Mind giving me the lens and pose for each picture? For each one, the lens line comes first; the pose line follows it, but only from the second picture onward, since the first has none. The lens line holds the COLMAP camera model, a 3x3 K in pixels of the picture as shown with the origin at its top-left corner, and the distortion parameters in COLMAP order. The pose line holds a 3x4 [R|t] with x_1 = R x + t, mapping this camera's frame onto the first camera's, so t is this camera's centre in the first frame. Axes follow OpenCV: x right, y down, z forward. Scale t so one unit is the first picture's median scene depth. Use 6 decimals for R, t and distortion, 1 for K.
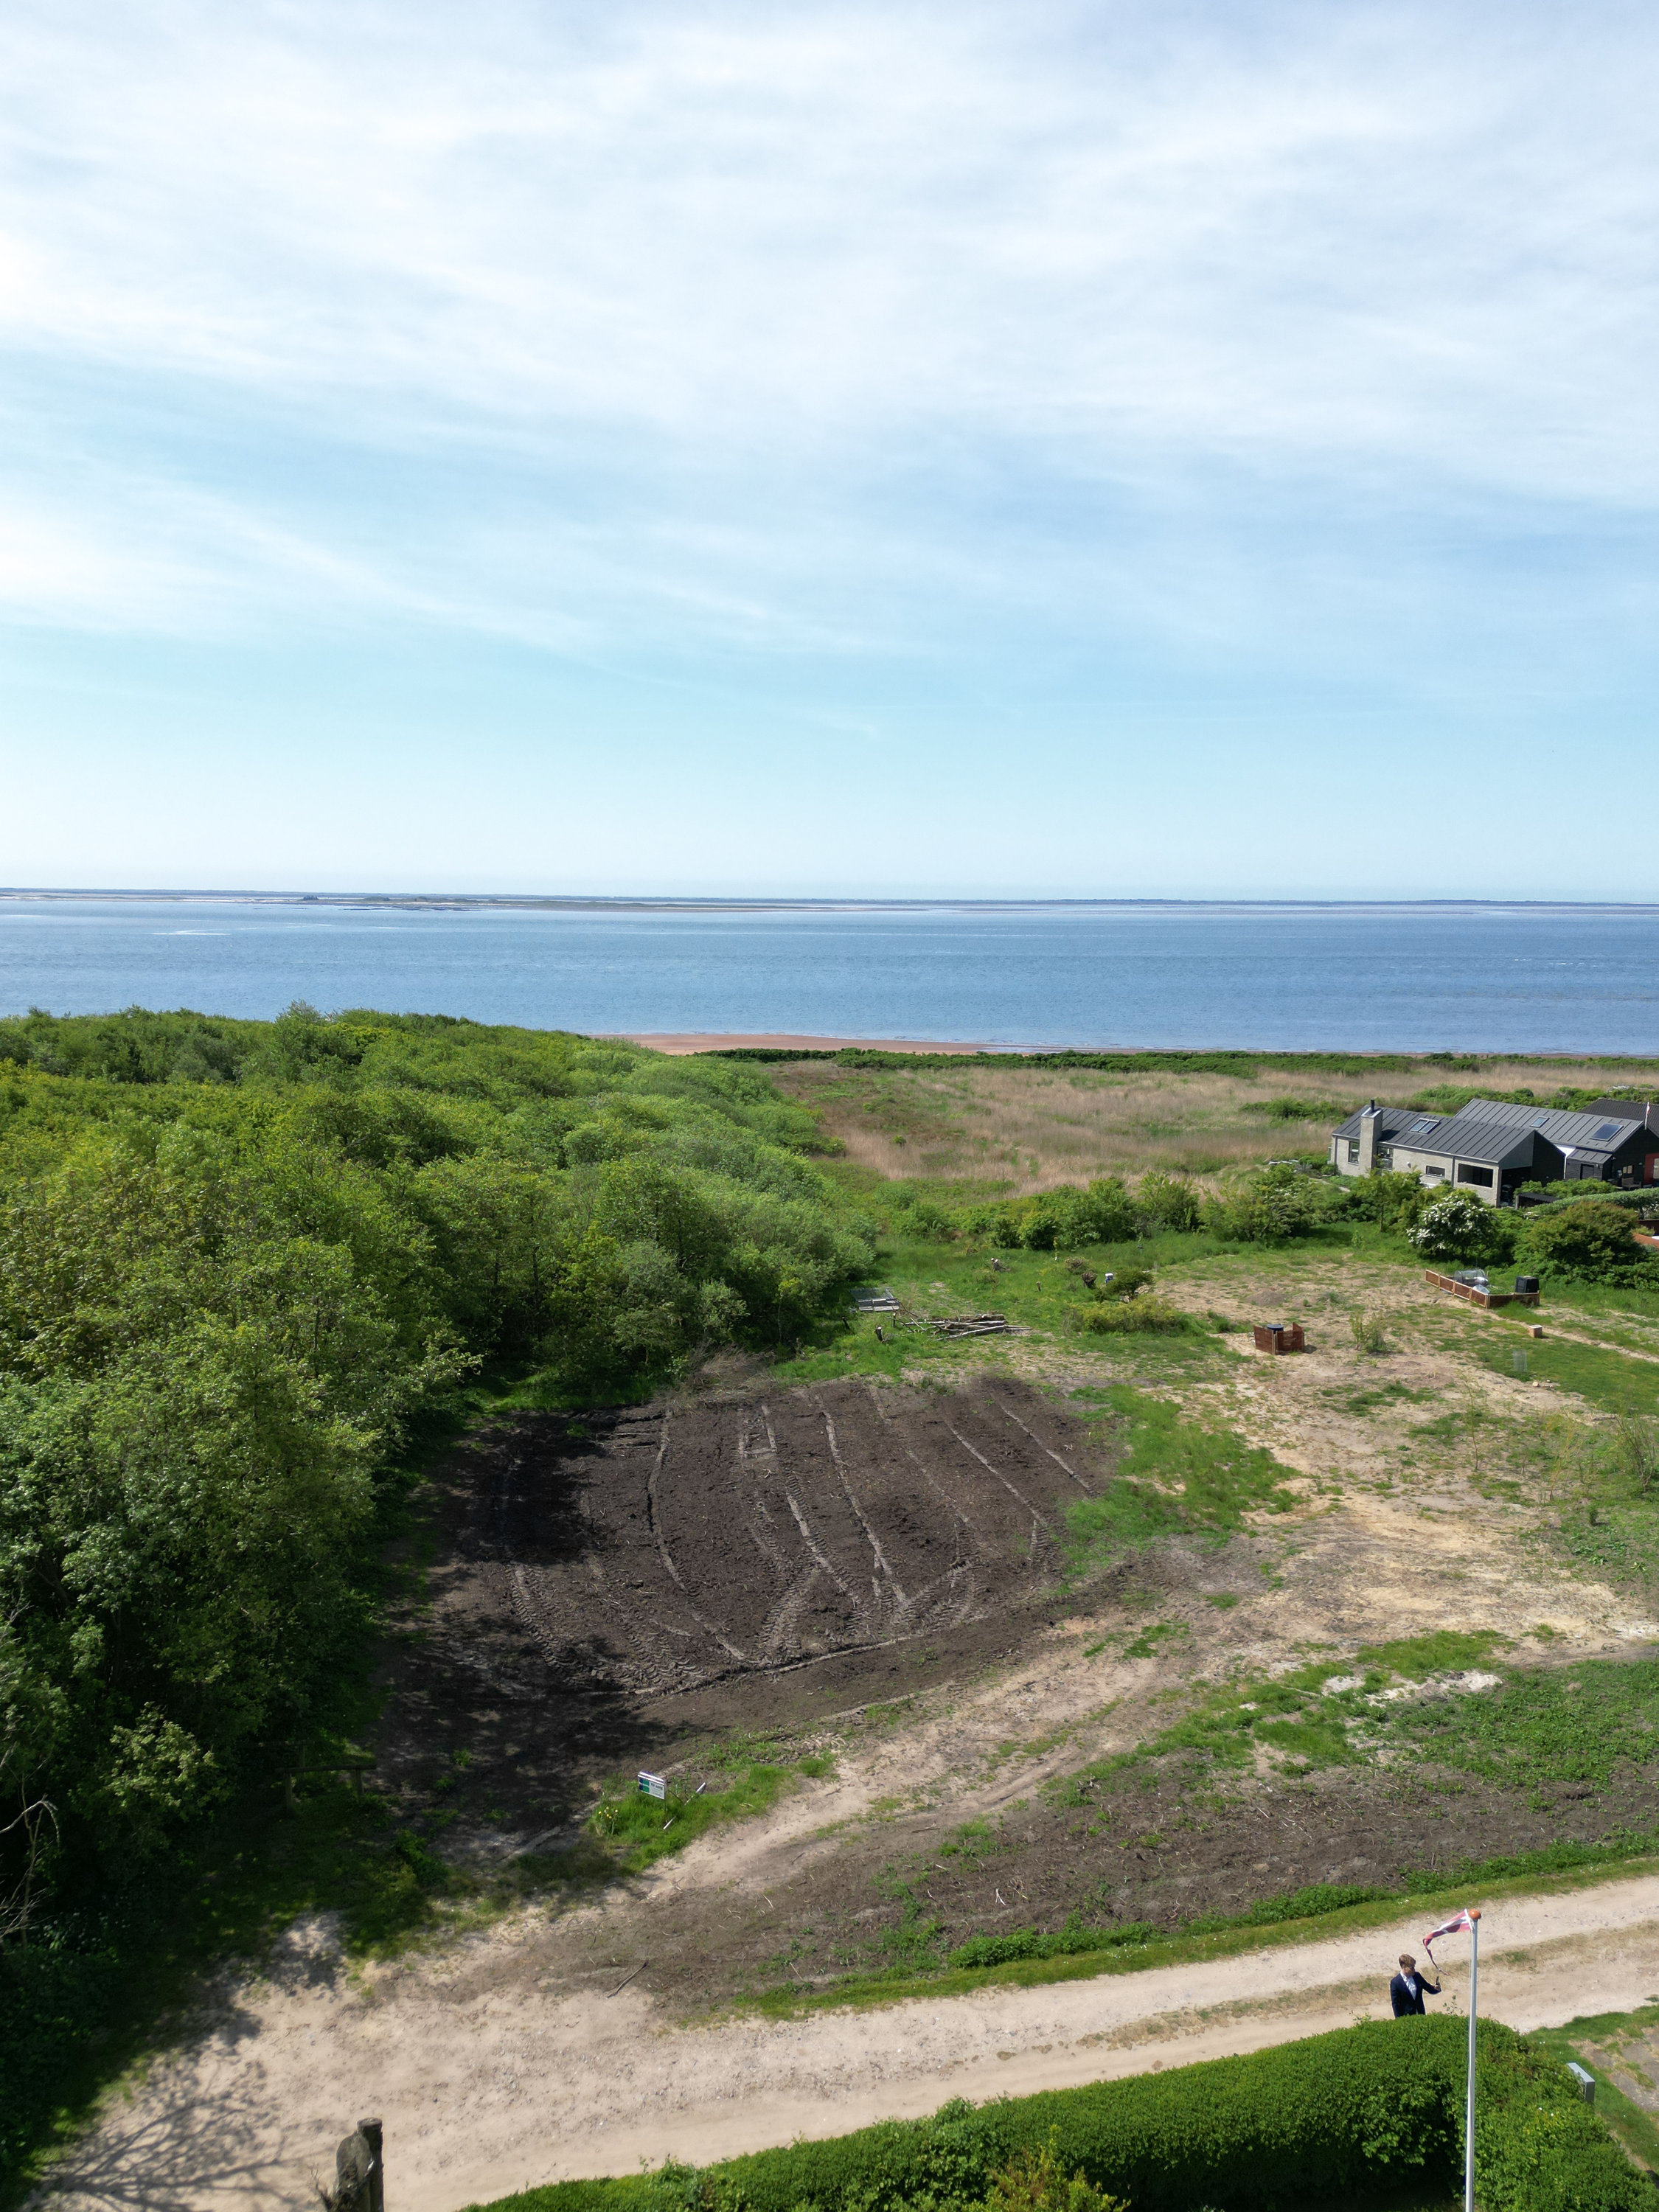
lens RADIAL K [[1601.2, 0, 829.5], [0, 1601.2, 1106.0], [0, 0, 1]] dist [0.069921, -0.060379]
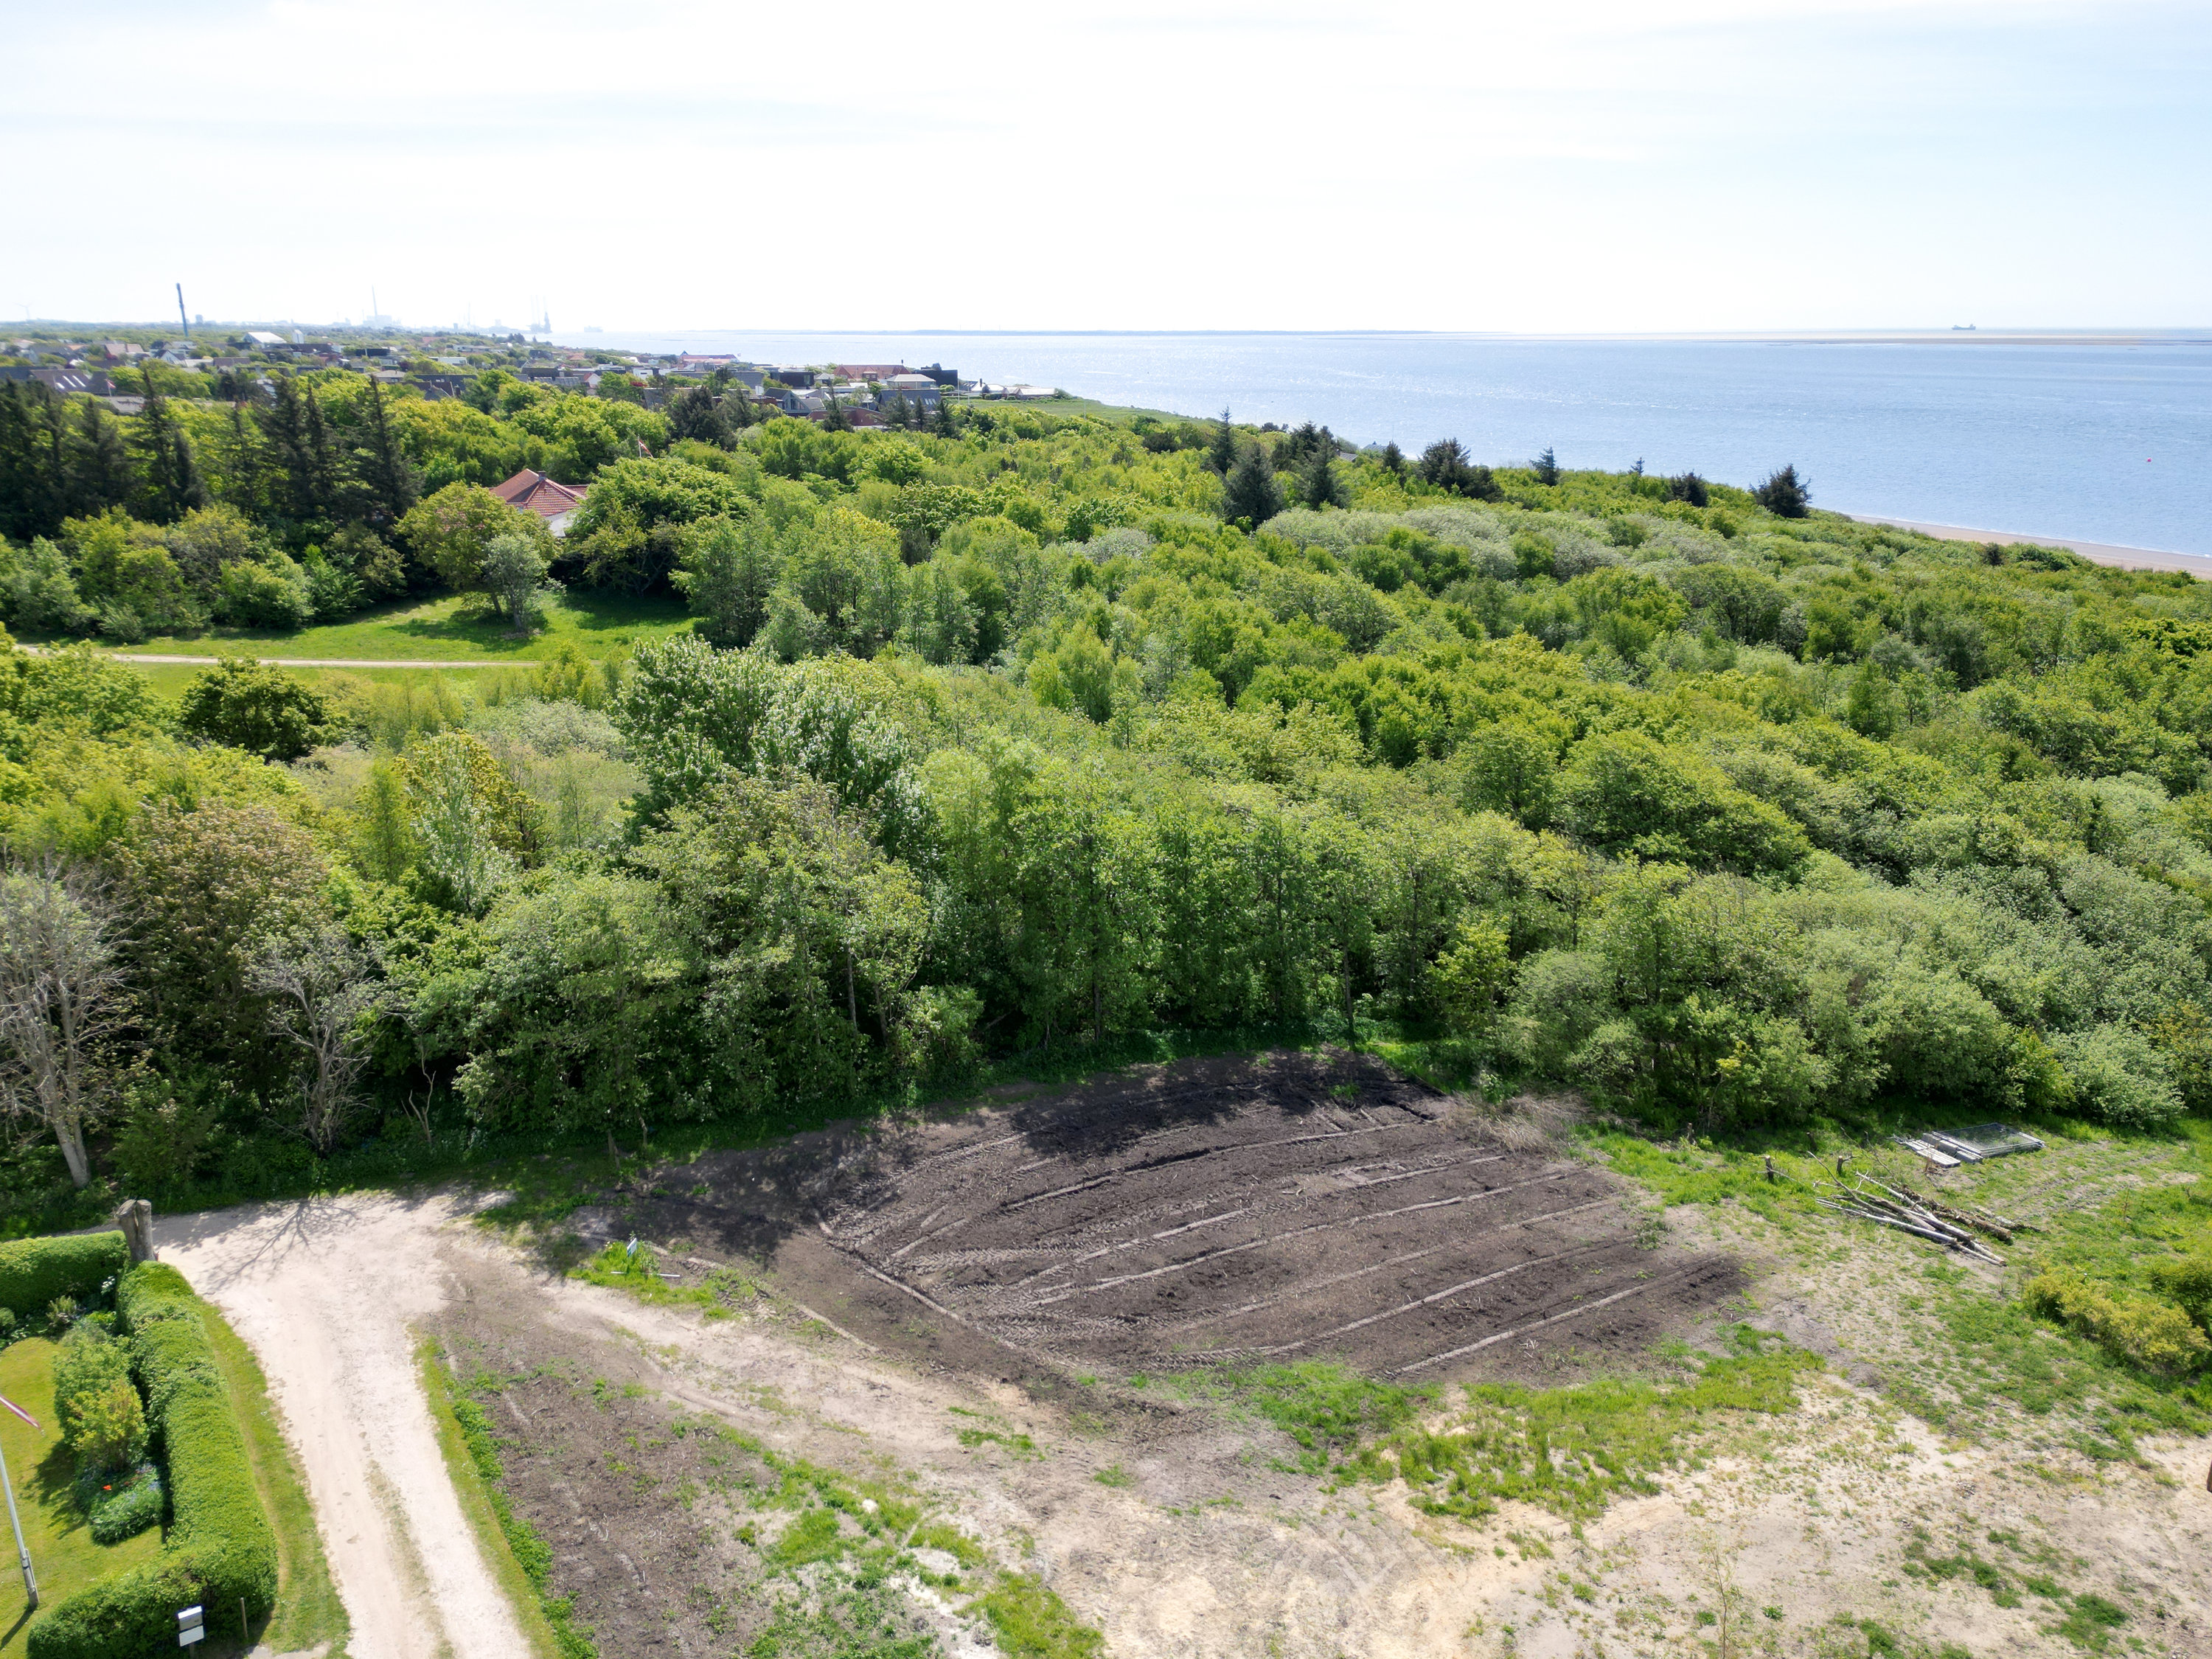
lens RADIAL K [[1601.2, 0, 1106.0], [0, 1601.2, 829.5], [0, 0, 1]] dist [0.069921, -0.060379]
pose [[0.353795, 0.269250, -0.895731, 1.003778], [-0.119460, 0.962835, 0.242237, -0.297642], [0.927663, 0.021301, 0.372810, 0.634087]]
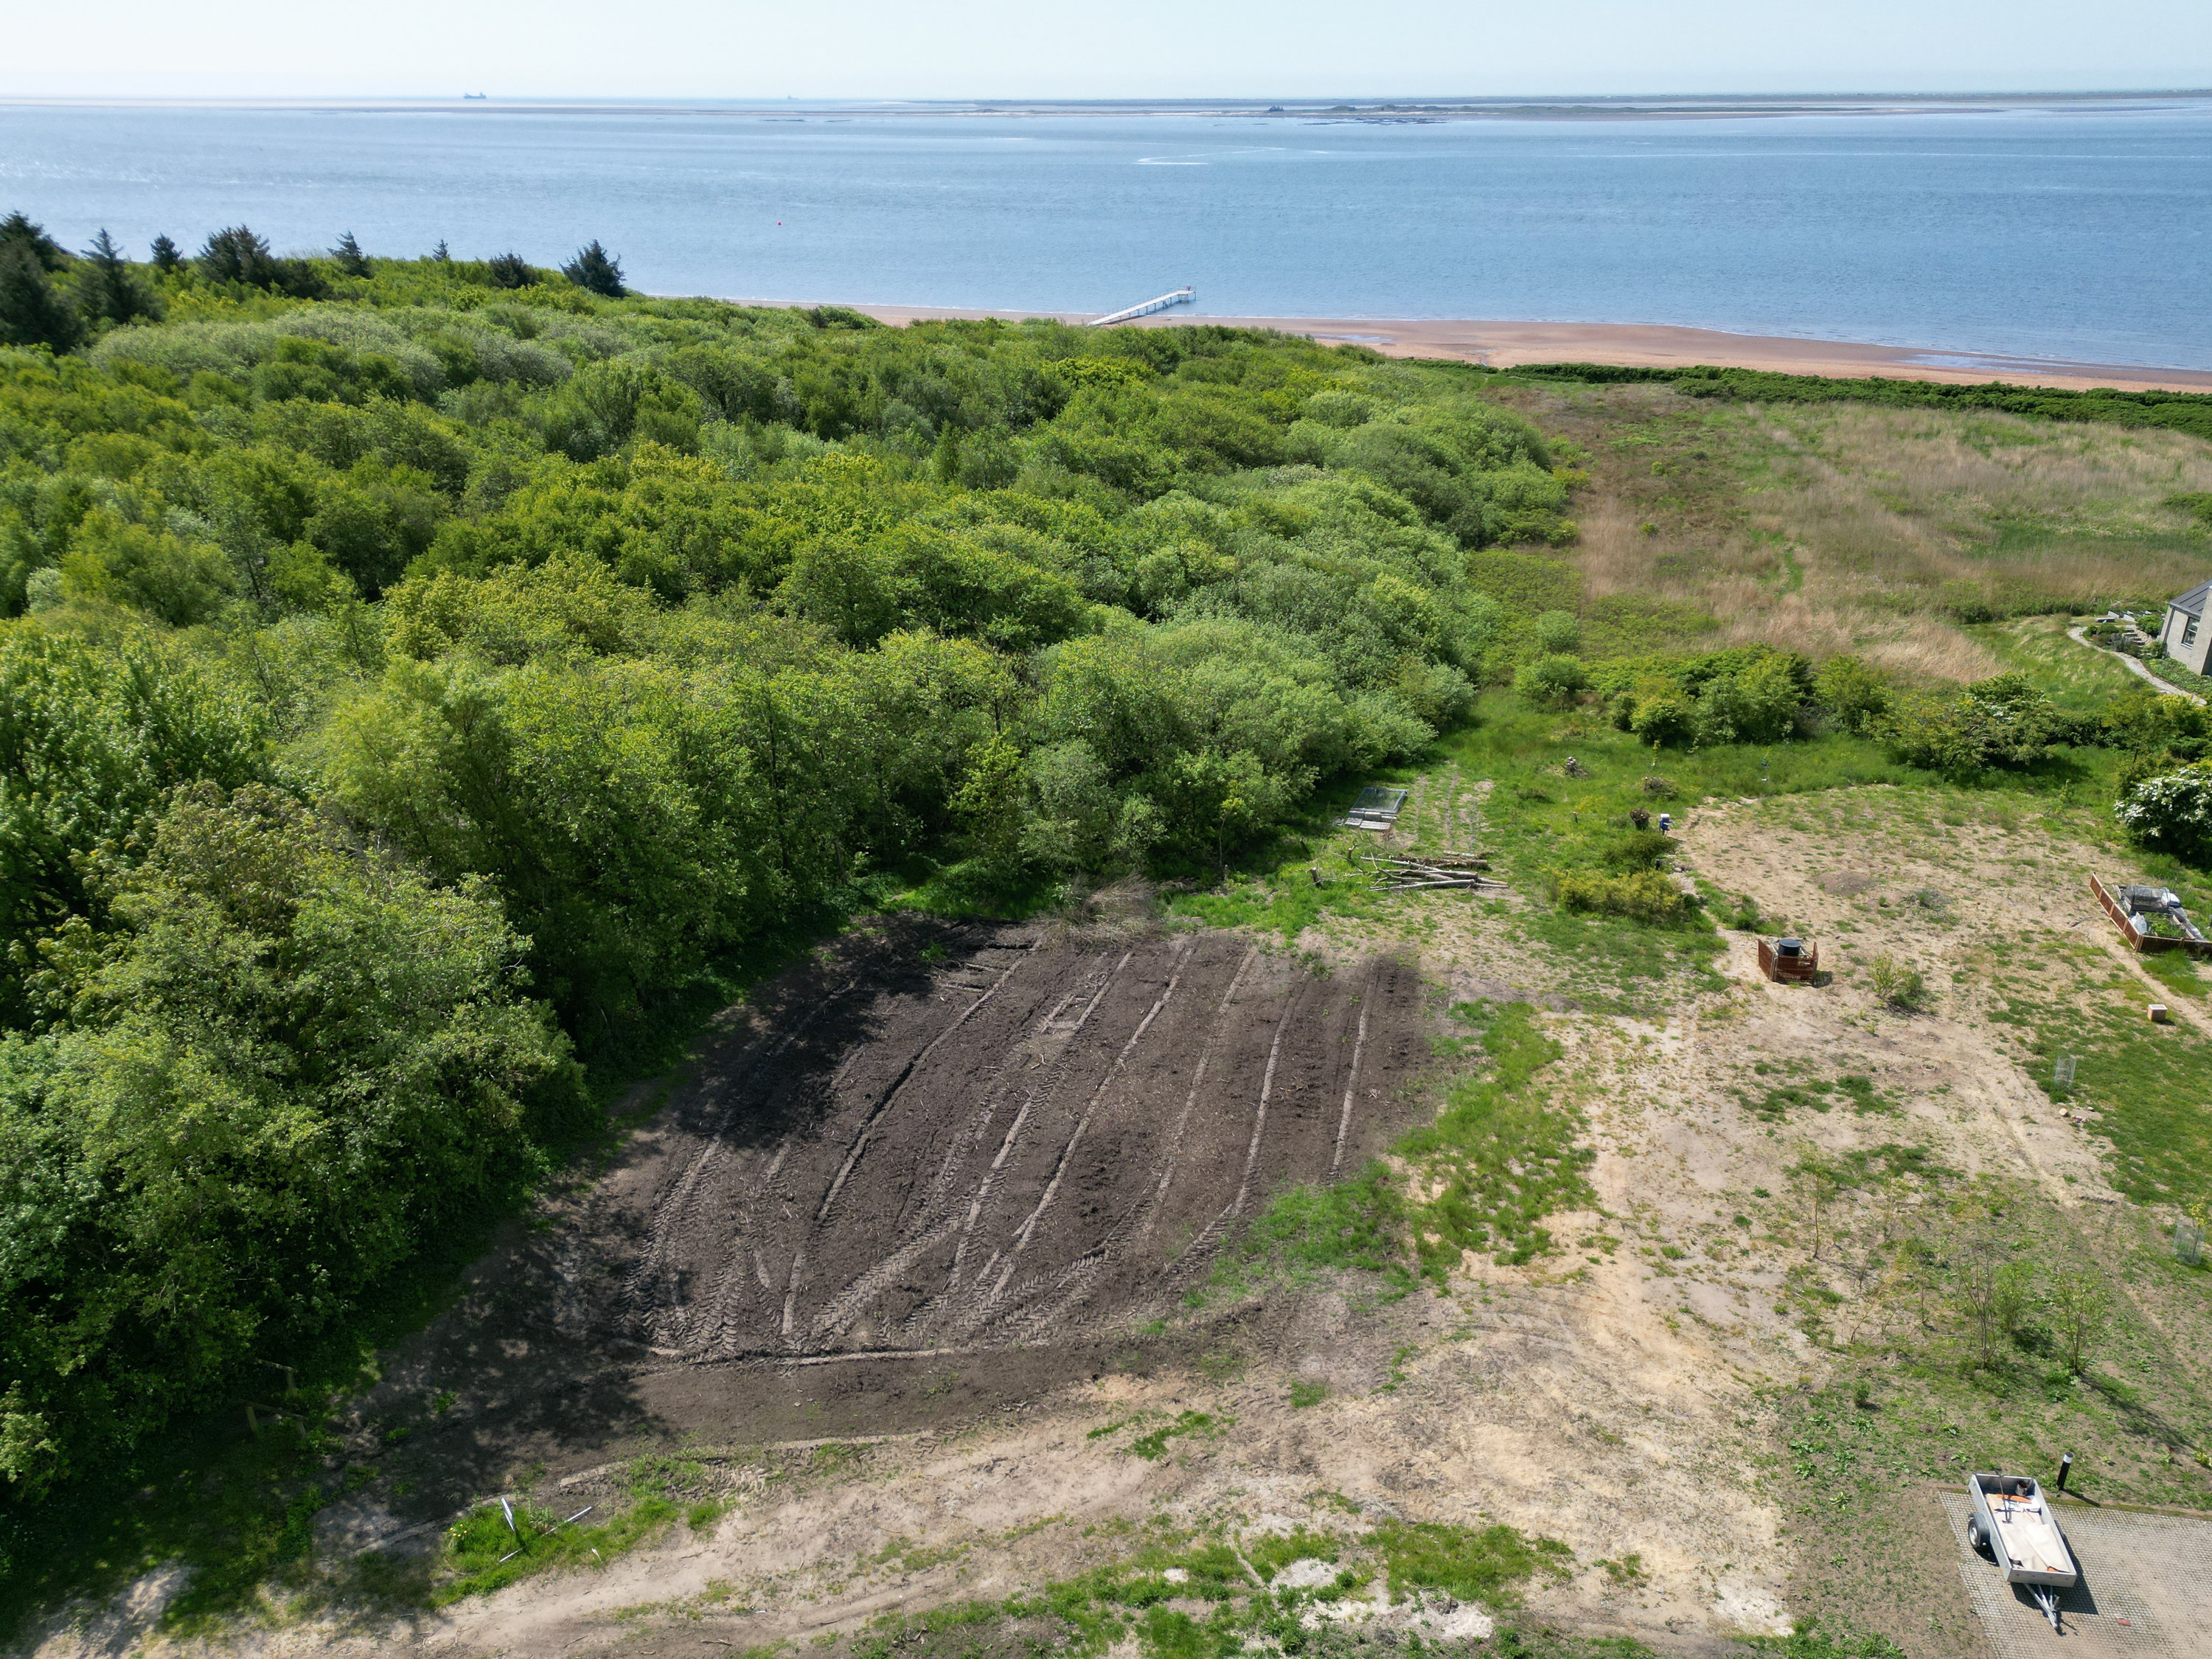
lens RADIAL K [[1601.2, 0, 1106.0], [0, 1601.2, 829.5], [0, 0, 1]] dist [0.069921, -0.060379]
pose [[0.916802, 0.155382, -0.367872, 0.421732], [-0.042274, 0.953784, 0.297506, -0.245532], [0.397097, -0.257202, 0.881000, 0.263526]]
